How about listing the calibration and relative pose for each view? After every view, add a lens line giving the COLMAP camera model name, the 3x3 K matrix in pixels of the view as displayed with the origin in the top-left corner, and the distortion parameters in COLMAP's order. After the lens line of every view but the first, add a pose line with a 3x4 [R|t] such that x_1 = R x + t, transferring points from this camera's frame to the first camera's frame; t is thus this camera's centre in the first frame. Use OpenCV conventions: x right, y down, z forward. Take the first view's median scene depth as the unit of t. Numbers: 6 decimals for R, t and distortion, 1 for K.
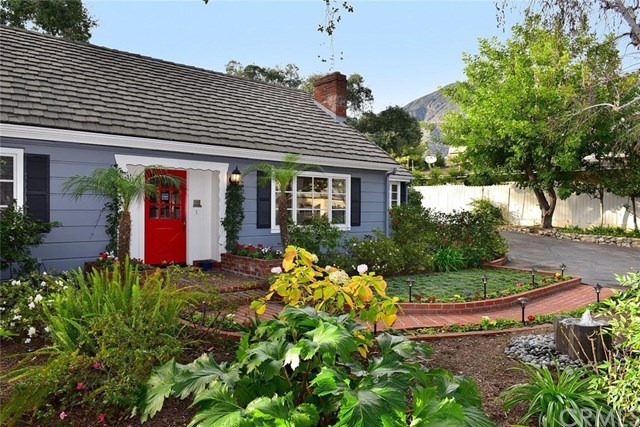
lens RADIAL K [[434.8, 0, 322.0], [0, 434.8, 215.7], [0, 0, 1]] dist [-0.012447, -0.003789]
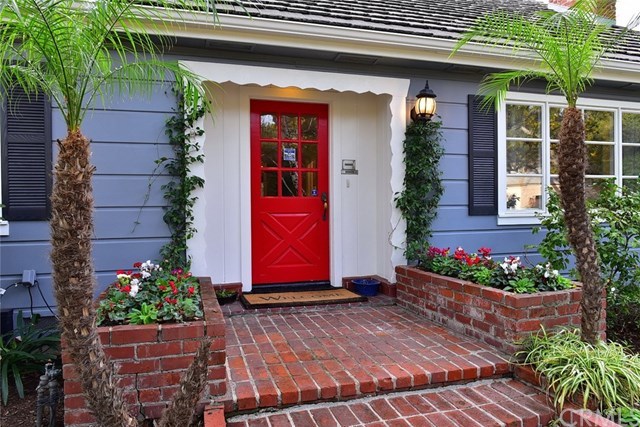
lens RADIAL K [[479.7, 0, 323.2], [0, 479.7, 214.0], [0, 0, 1]] dist [-0.007588, -0.001482]
pose [[0.930653, -0.009102, -0.365790, -0.110809], [0.009159, 0.999957, -0.001582, 0.028711], [0.365789, -0.001878, 0.930696, 0.470122]]
